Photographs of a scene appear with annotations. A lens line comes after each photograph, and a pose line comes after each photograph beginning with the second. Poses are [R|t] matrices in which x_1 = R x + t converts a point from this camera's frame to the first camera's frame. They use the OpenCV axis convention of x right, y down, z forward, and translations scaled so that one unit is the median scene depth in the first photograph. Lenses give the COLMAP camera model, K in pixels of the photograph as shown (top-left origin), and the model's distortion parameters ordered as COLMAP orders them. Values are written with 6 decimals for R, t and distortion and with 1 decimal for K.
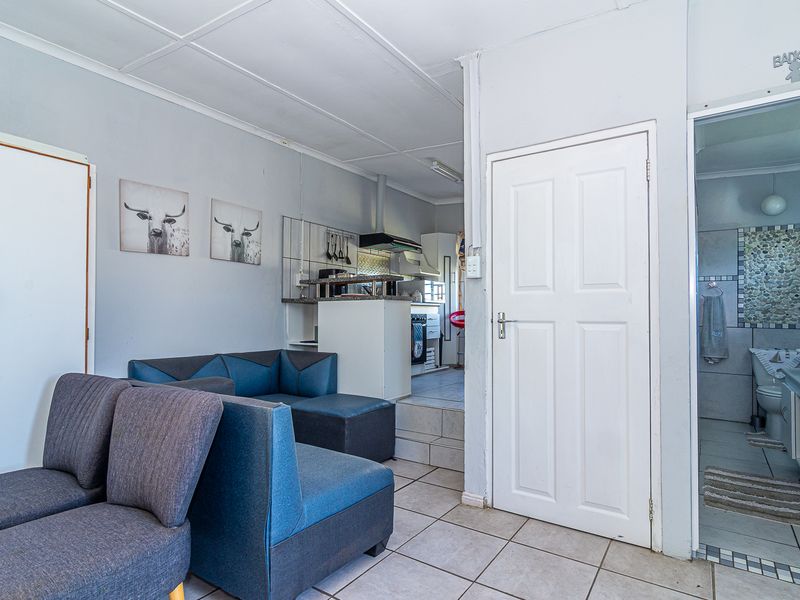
lens RADIAL K [[455.9, 0, 396.3], [0, 455.9, 304.4], [0, 0, 1]] dist [-0.003011, 0.002280]
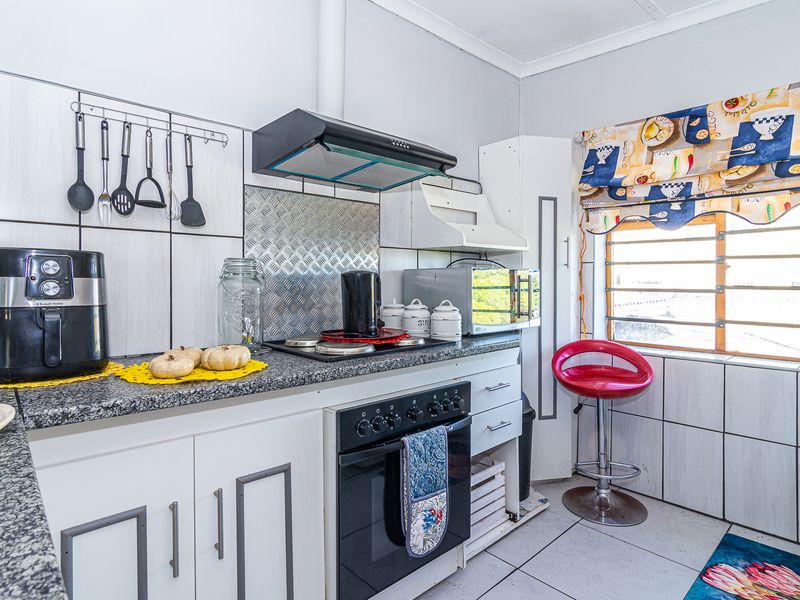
lens RADIAL K [[455.9, 0, 403.0], [0, 455.9, 297.7], [0, 0, 1]] dist [-0.003011, 0.002280]
pose [[0.976102, -0.002166, -0.217303, 0.115243], [0.015800, 0.998011, 0.061027, -0.070903], [0.216739, -0.063002, 0.974195, 0.901545]]
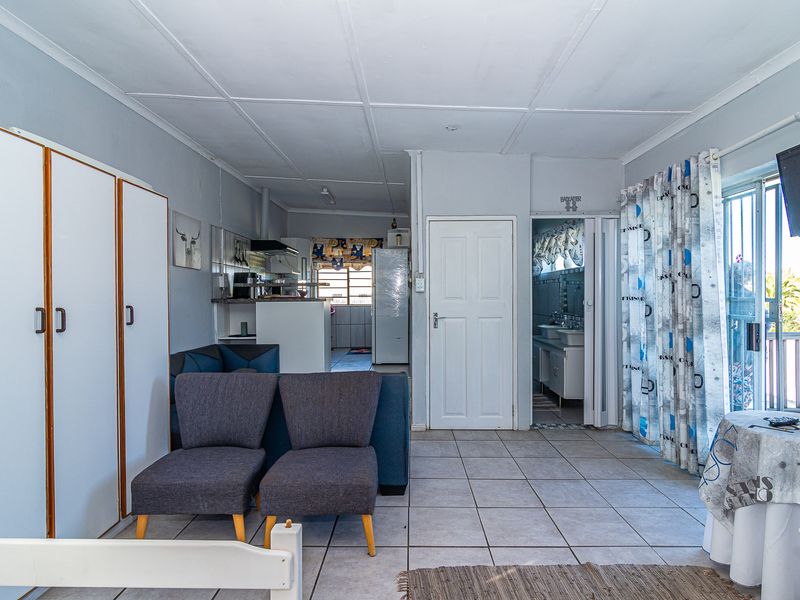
lens RADIAL K [[455.9, 0, 400.9], [0, 455.9, 295.8], [0, 0, 1]] dist [-0.003011, 0.002280]
pose [[0.827004, -0.008006, 0.562140, -0.530273], [-0.006880, 0.999680, 0.024359, -0.054439], [-0.562154, -0.024012, 0.826684, -0.203025]]
